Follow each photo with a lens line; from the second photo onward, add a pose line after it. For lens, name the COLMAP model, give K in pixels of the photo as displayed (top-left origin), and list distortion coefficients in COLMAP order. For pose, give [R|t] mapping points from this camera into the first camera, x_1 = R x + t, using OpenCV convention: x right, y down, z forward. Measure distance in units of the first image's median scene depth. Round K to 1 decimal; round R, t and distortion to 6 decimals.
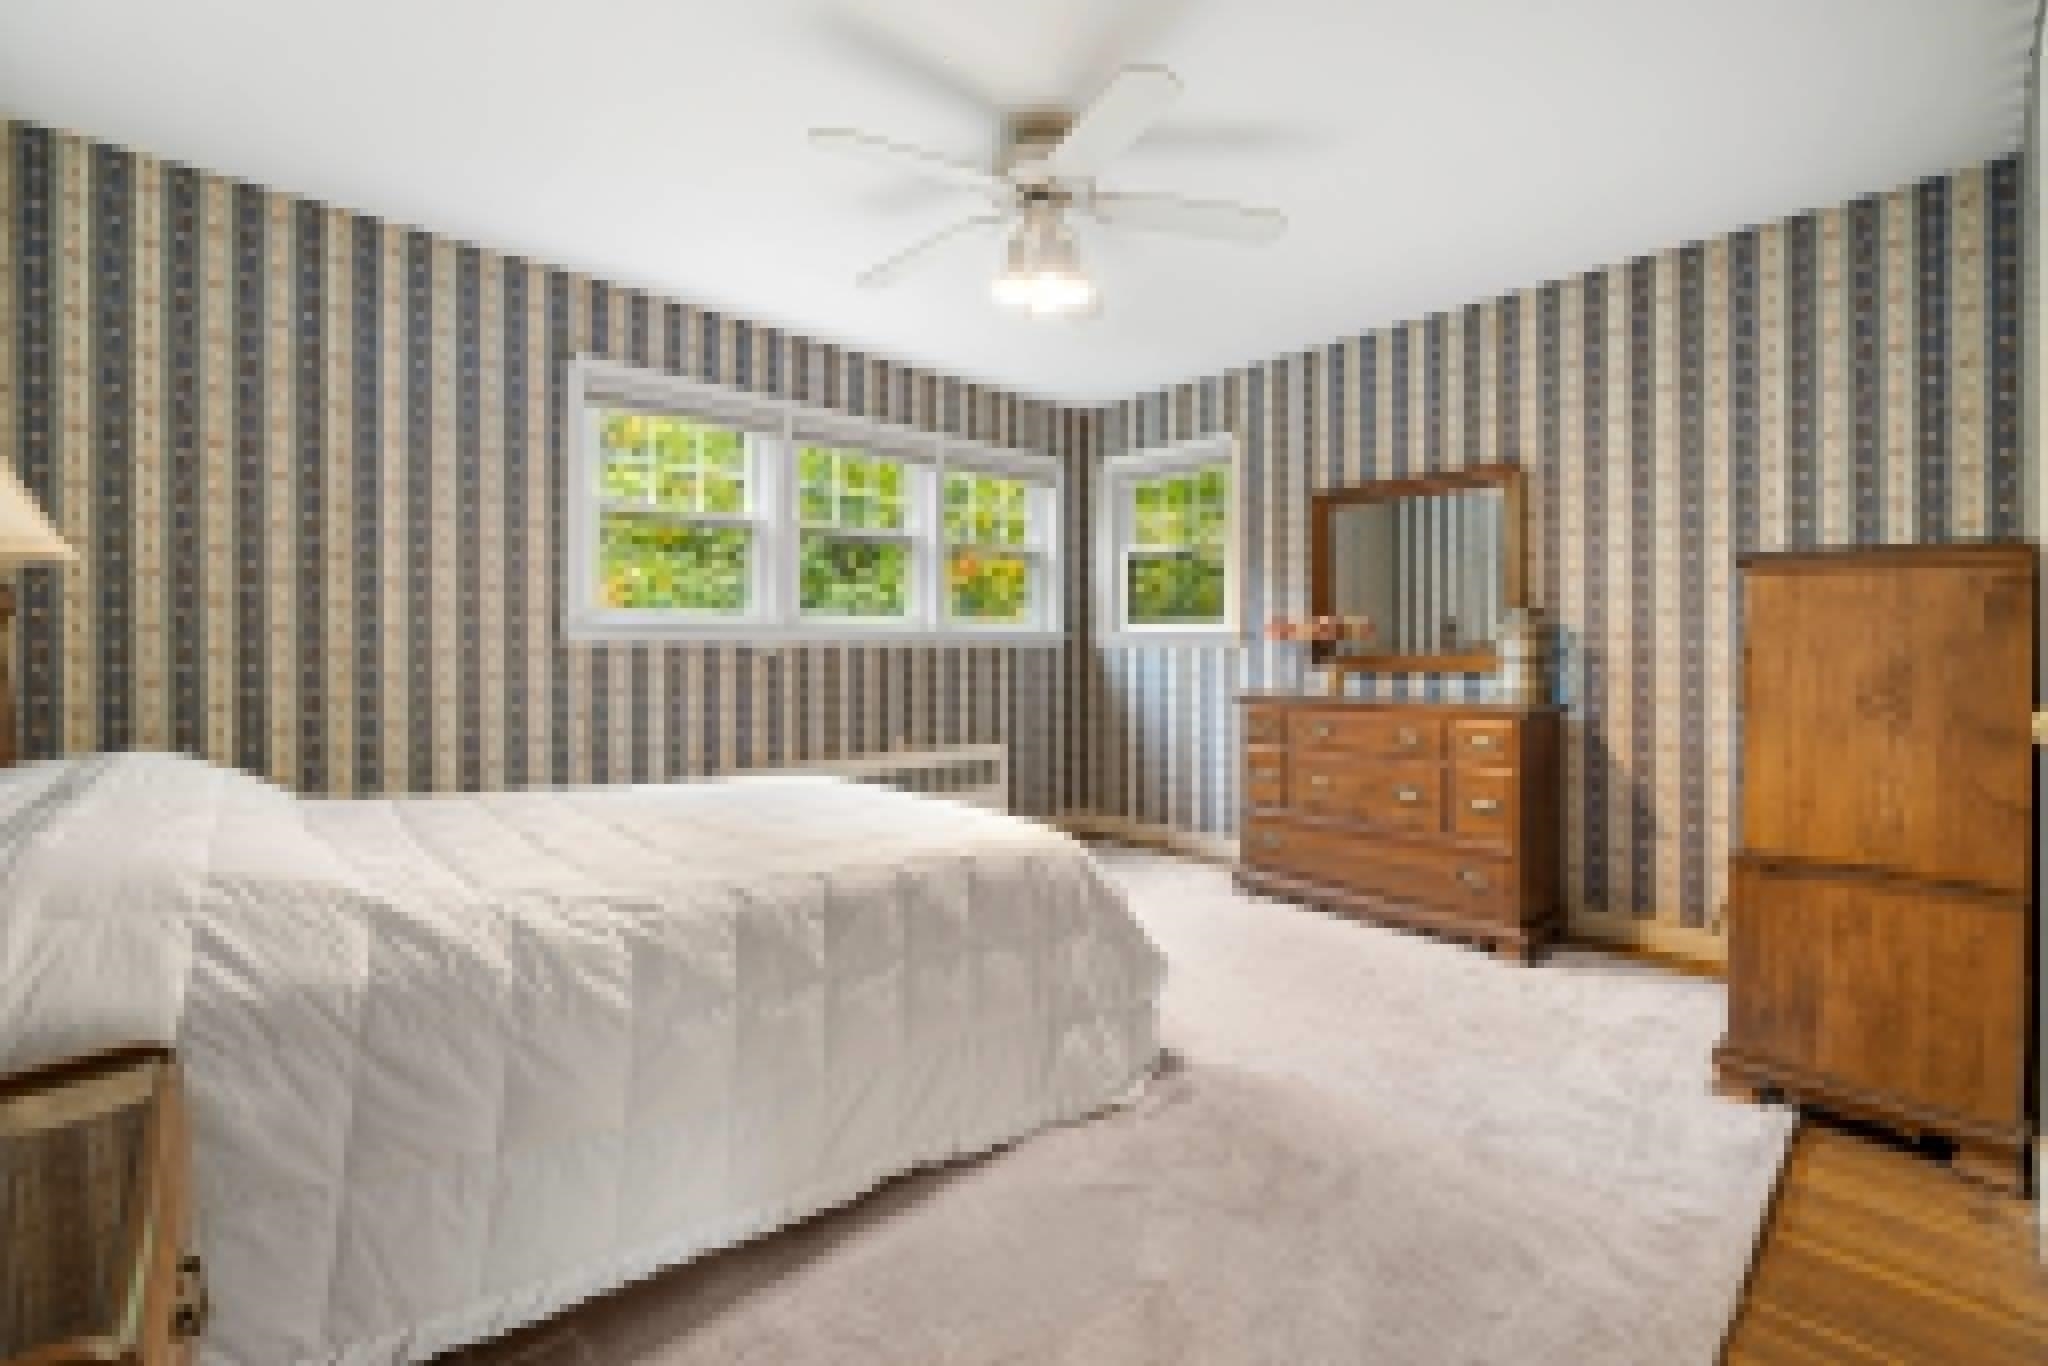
lens RADIAL K [[837.8, 0, 1025.1], [0, 837.8, 662.0], [0, 0, 1]] dist [-0.002688, 0.000583]
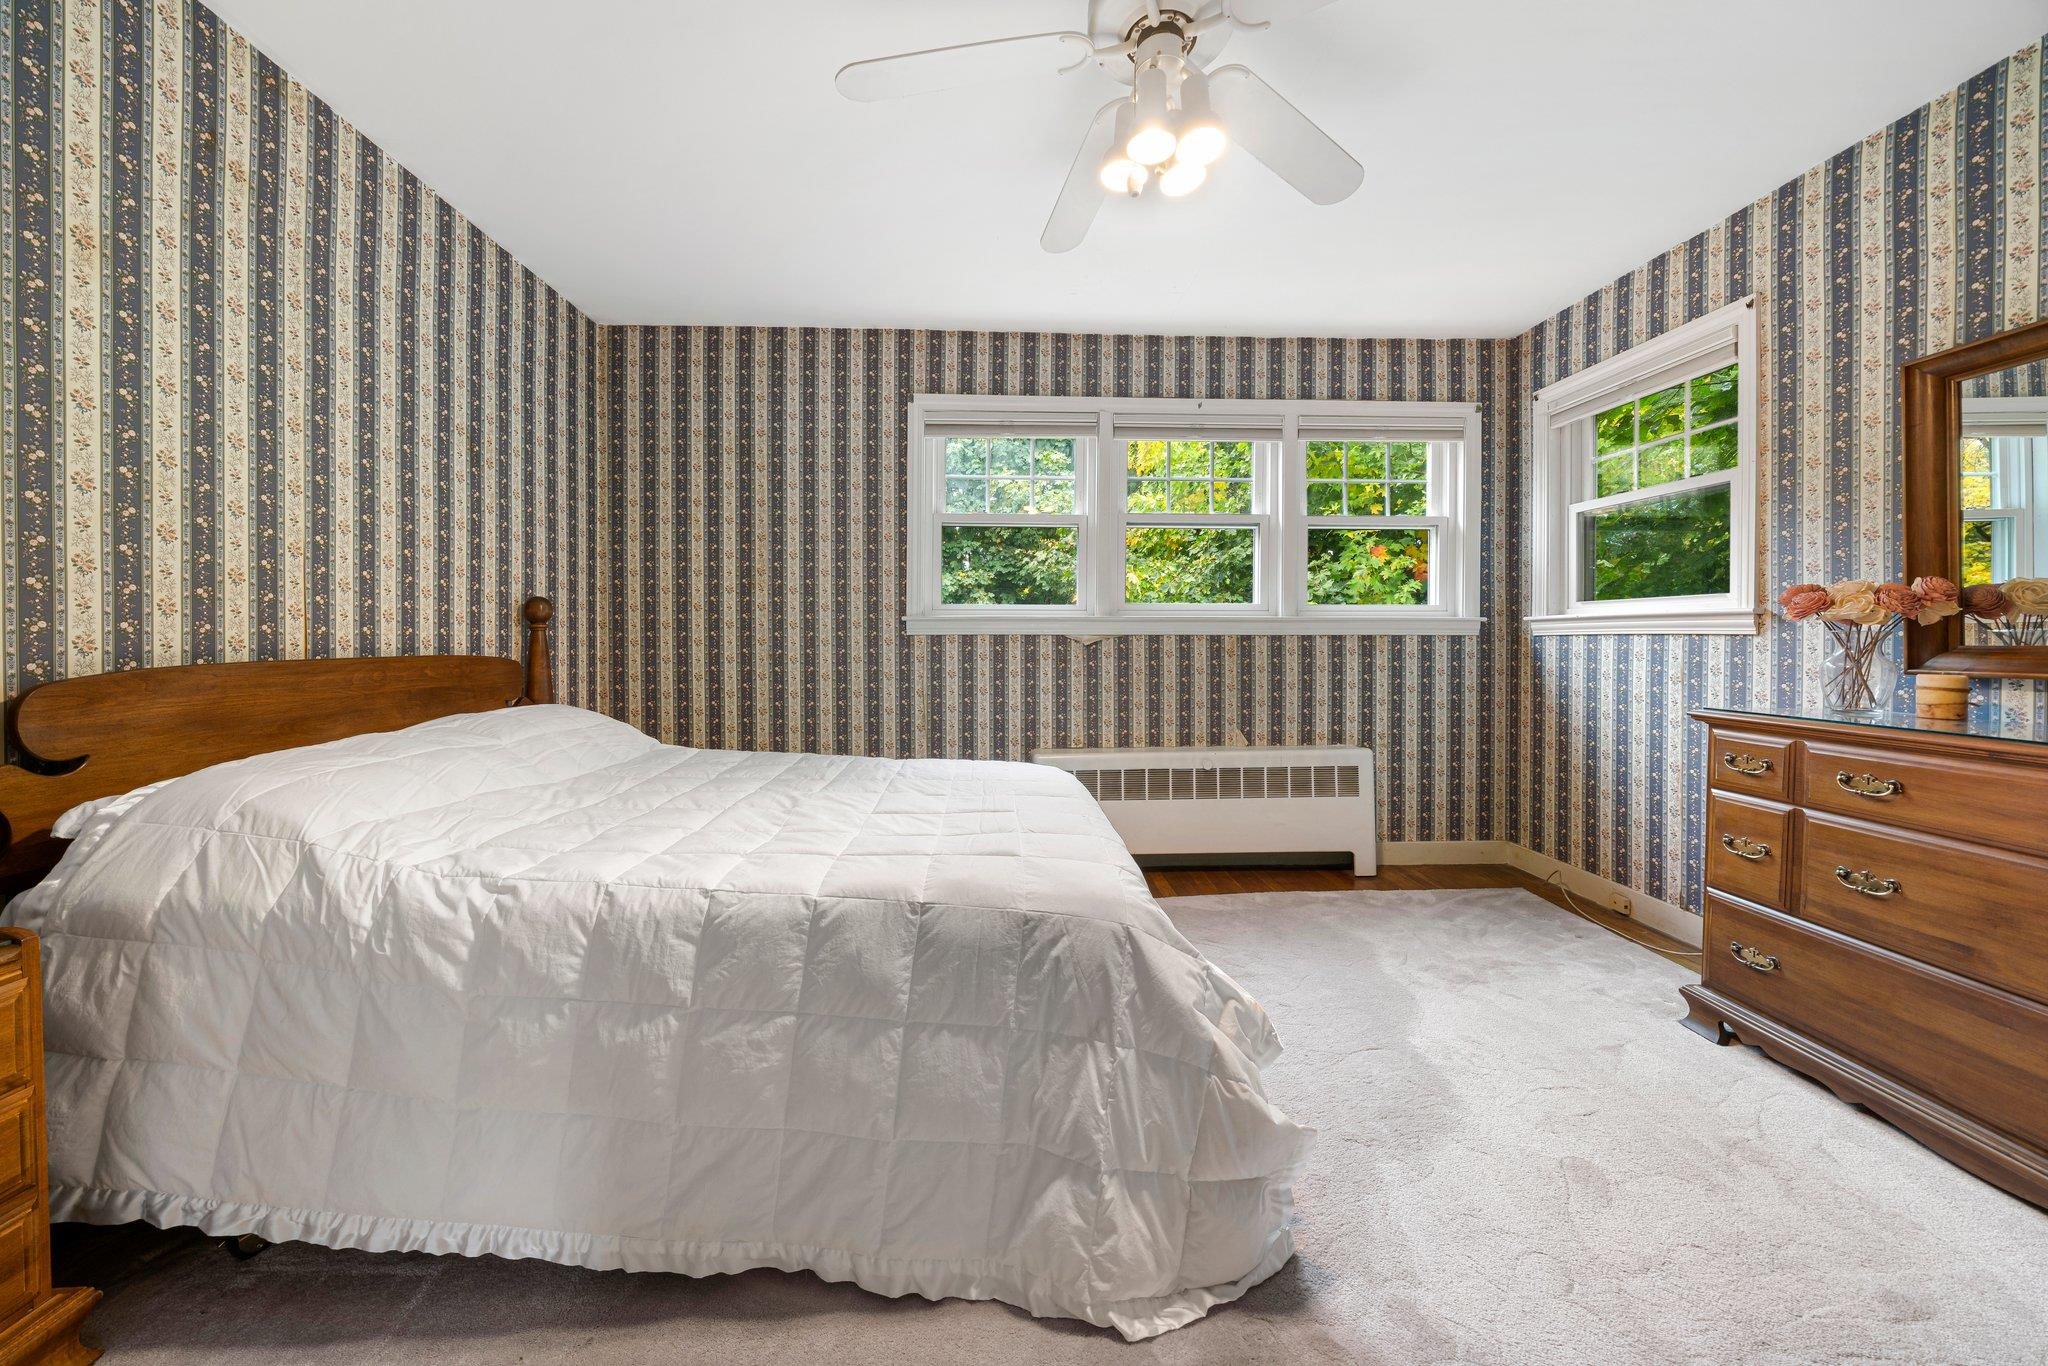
lens RADIAL K [[713.4, 0, 1024.9], [0, 713.4, 643.4], [0, 0, 1]] dist [-0.001265, -0.000003]
pose [[0.762604, 0.004638, -0.646850, 0.251935], [-0.009573, 0.999946, -0.004117, -0.005901], [0.646795, 0.009332, 0.762606, 0.313536]]
